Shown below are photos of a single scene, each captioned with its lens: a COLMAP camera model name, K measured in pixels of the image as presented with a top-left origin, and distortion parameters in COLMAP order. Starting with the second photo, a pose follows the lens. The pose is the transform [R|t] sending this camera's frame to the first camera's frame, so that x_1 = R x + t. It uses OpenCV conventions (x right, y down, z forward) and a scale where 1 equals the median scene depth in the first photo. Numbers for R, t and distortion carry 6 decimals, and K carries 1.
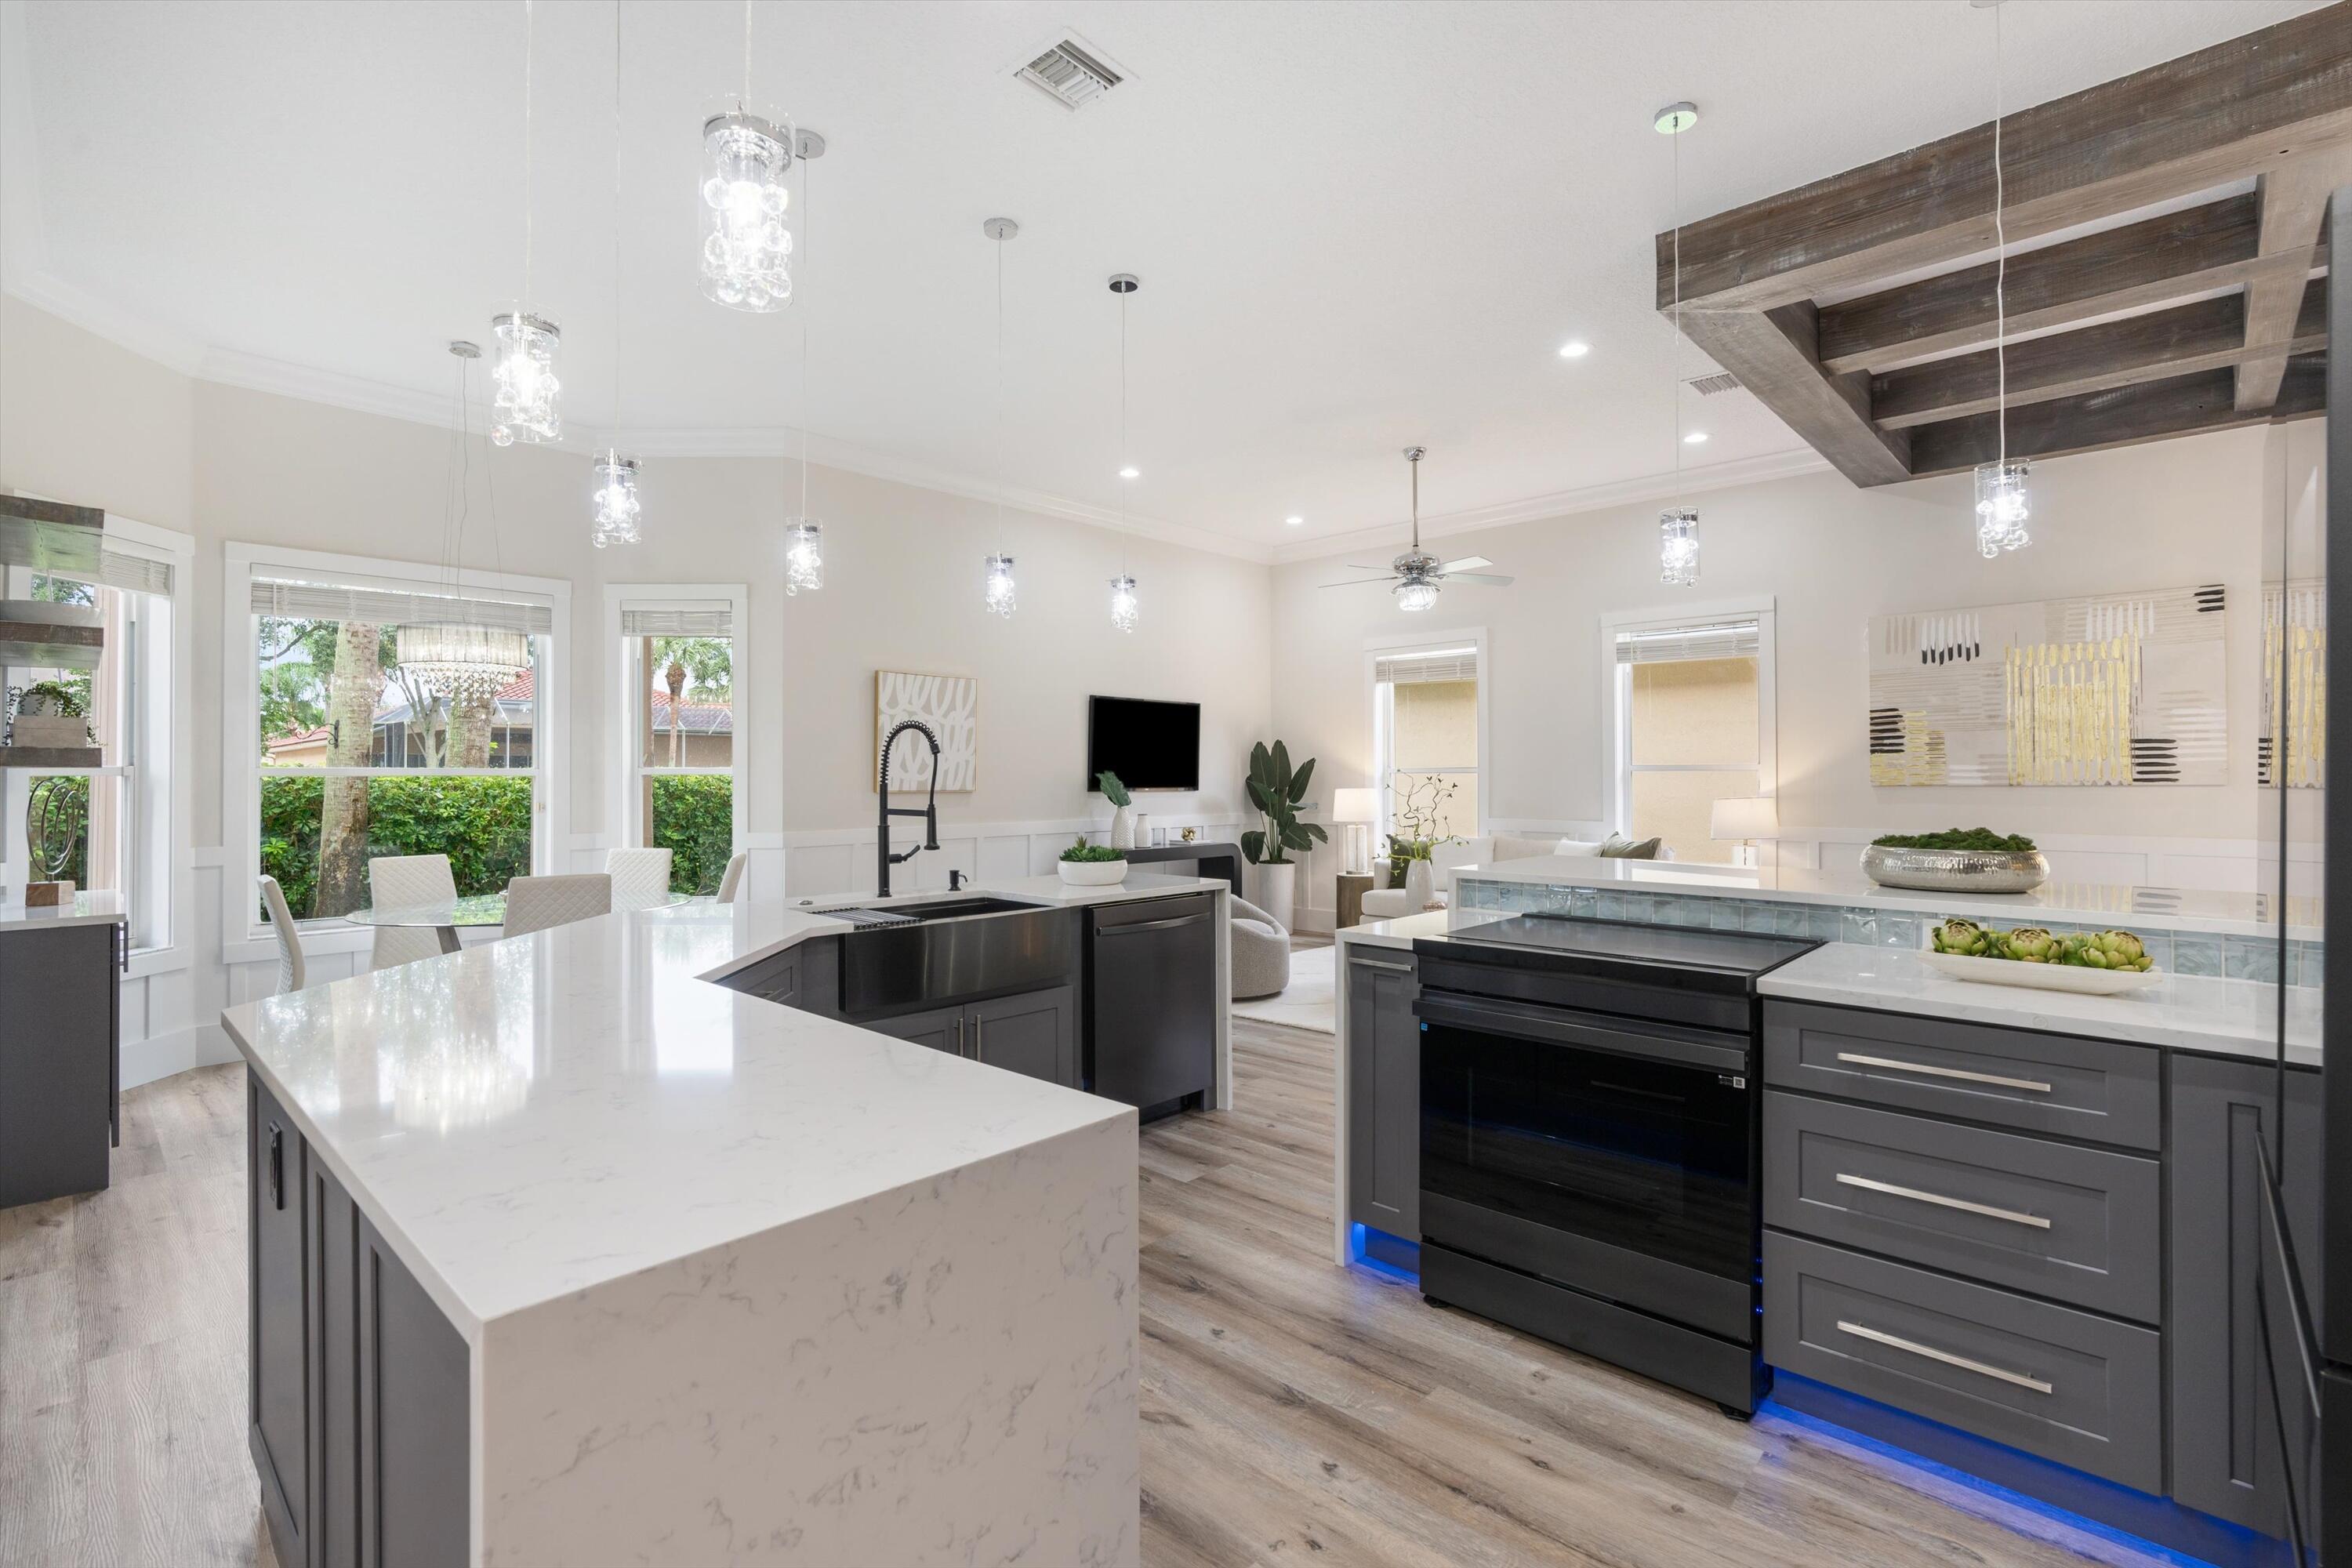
lens RADIAL K [[1089.2, 0, 1167.1], [0, 1089.2, 781.5], [0, 0, 1]] dist [-0.001293, -0.000479]
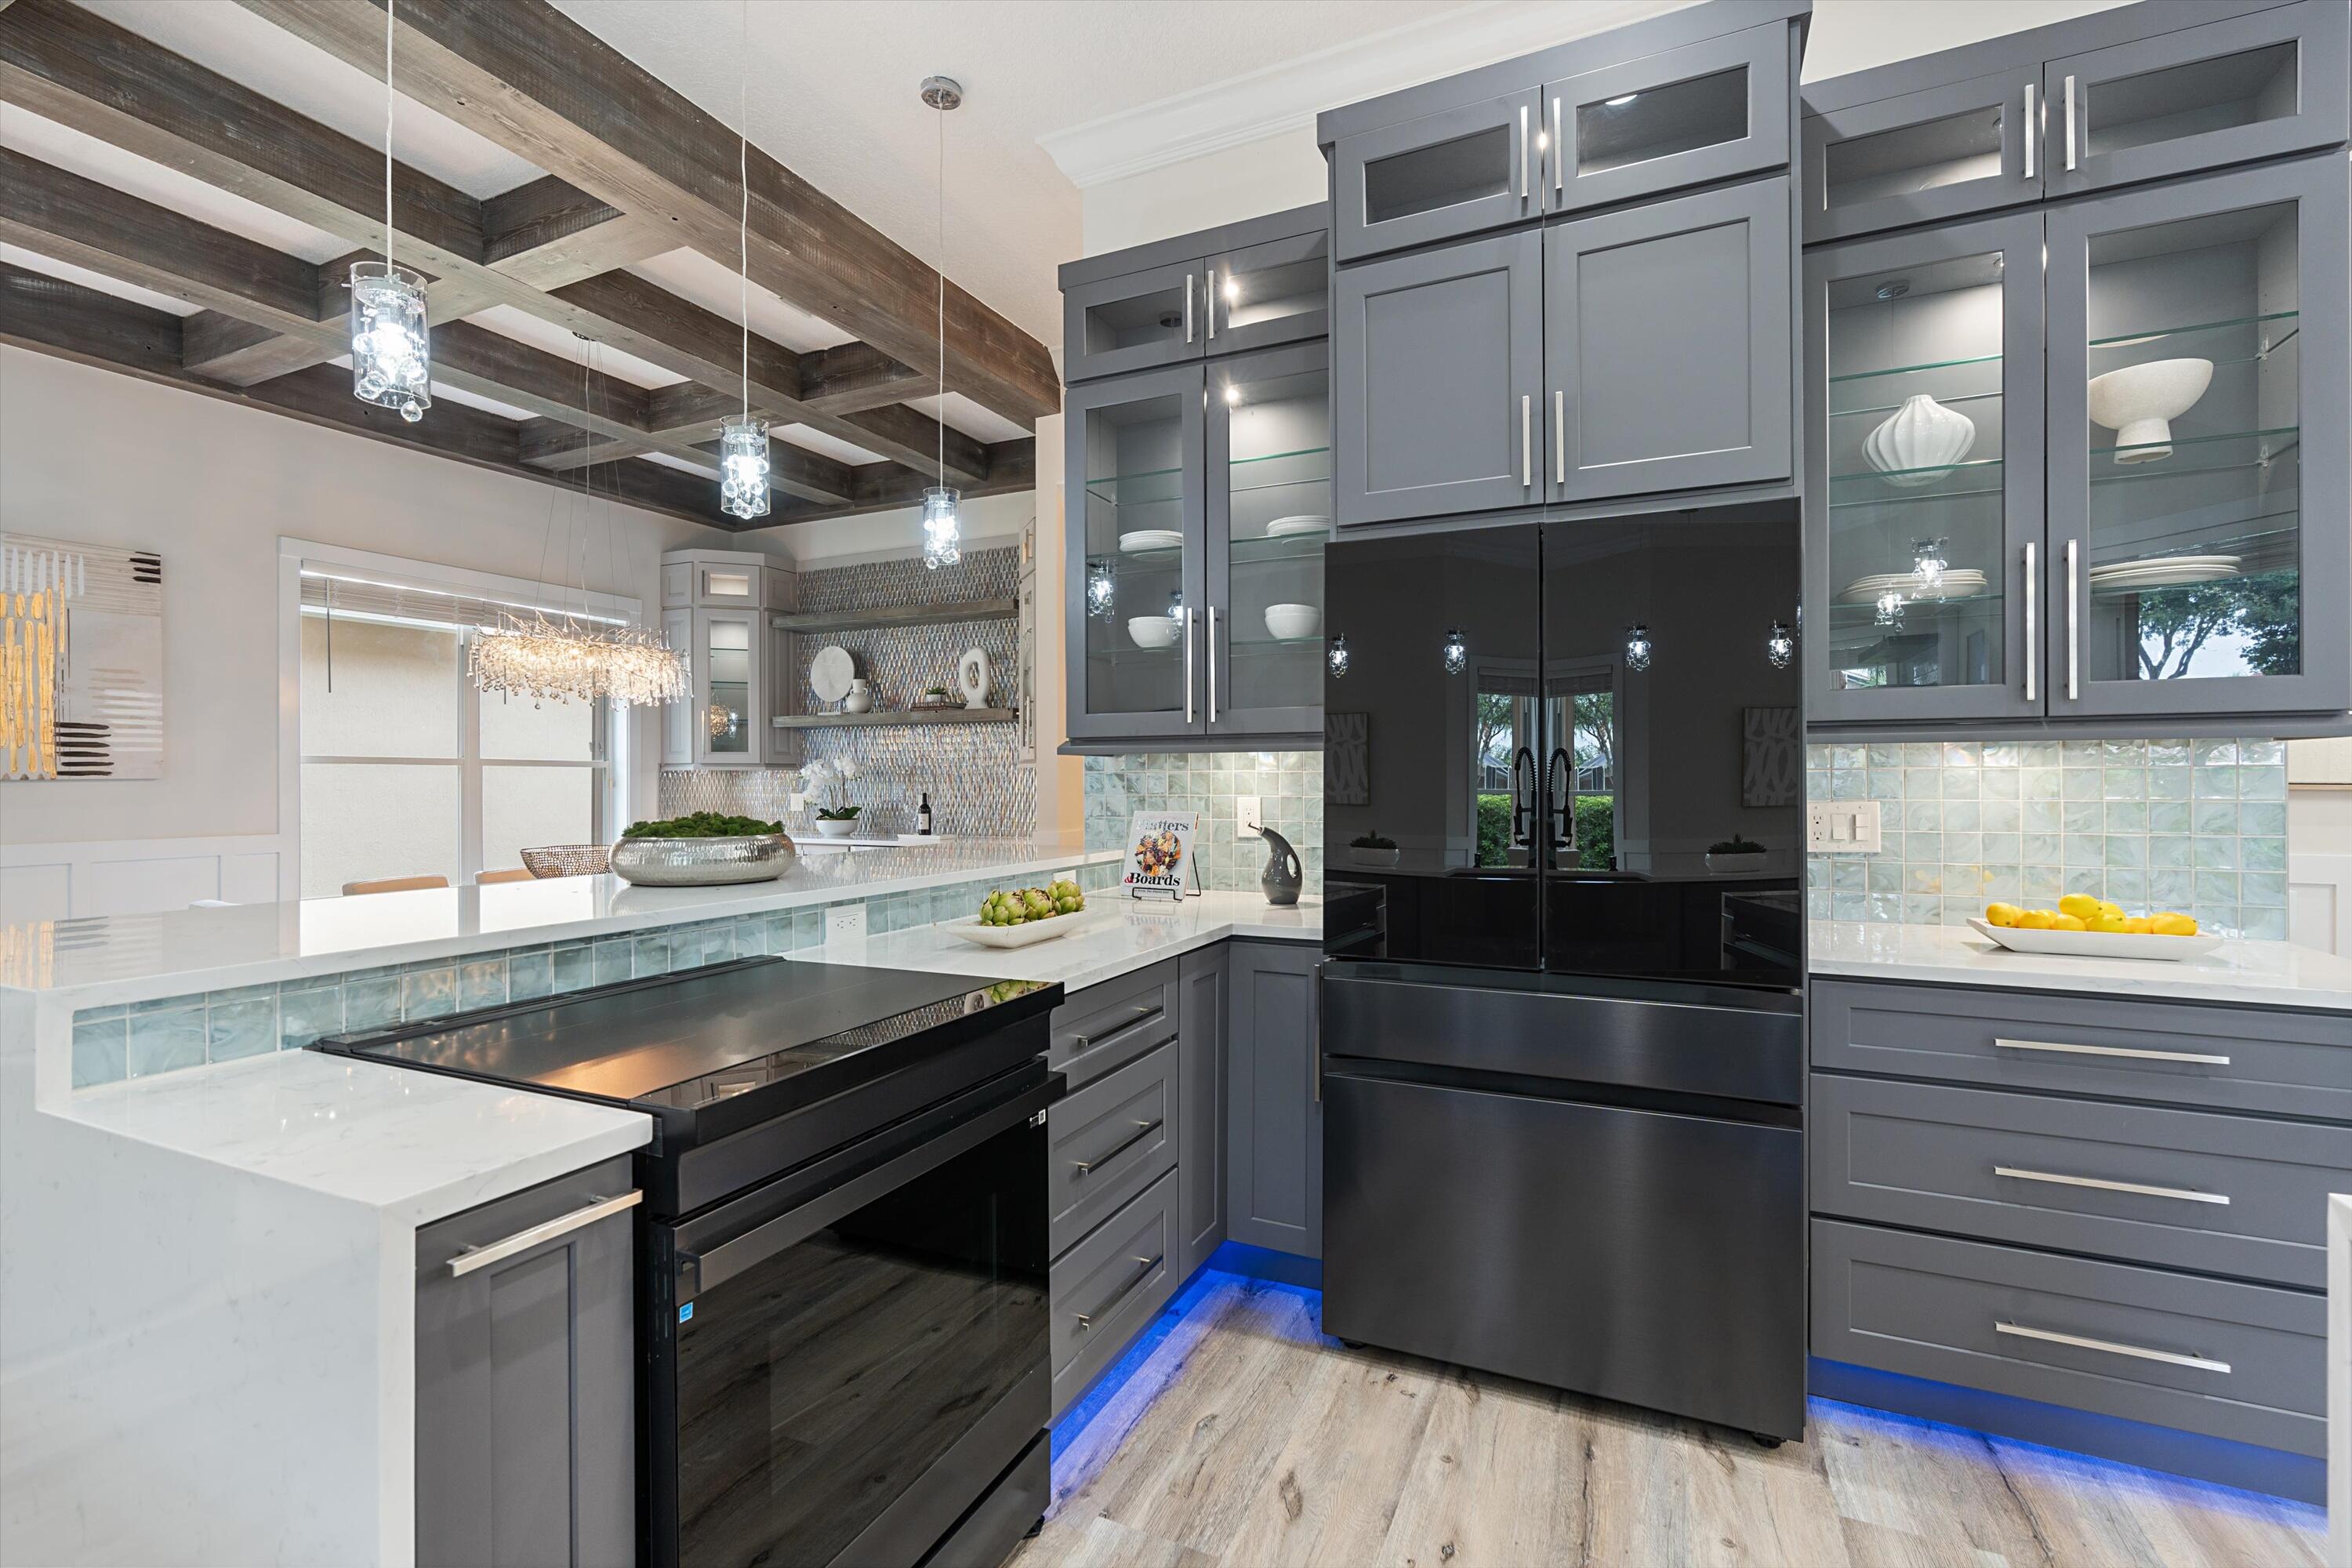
lens RADIAL K [[1020.3, 0, 1210.1], [0, 1020.3, 780.4], [0, 0, 1]] dist [-0.001742, -0.000356]
pose [[-0.317558, -0.002192, 0.948236, -0.098067], [0.006382, 0.999970, 0.004449, 0.006147], [-0.948217, 0.007465, -0.317534, 0.439569]]
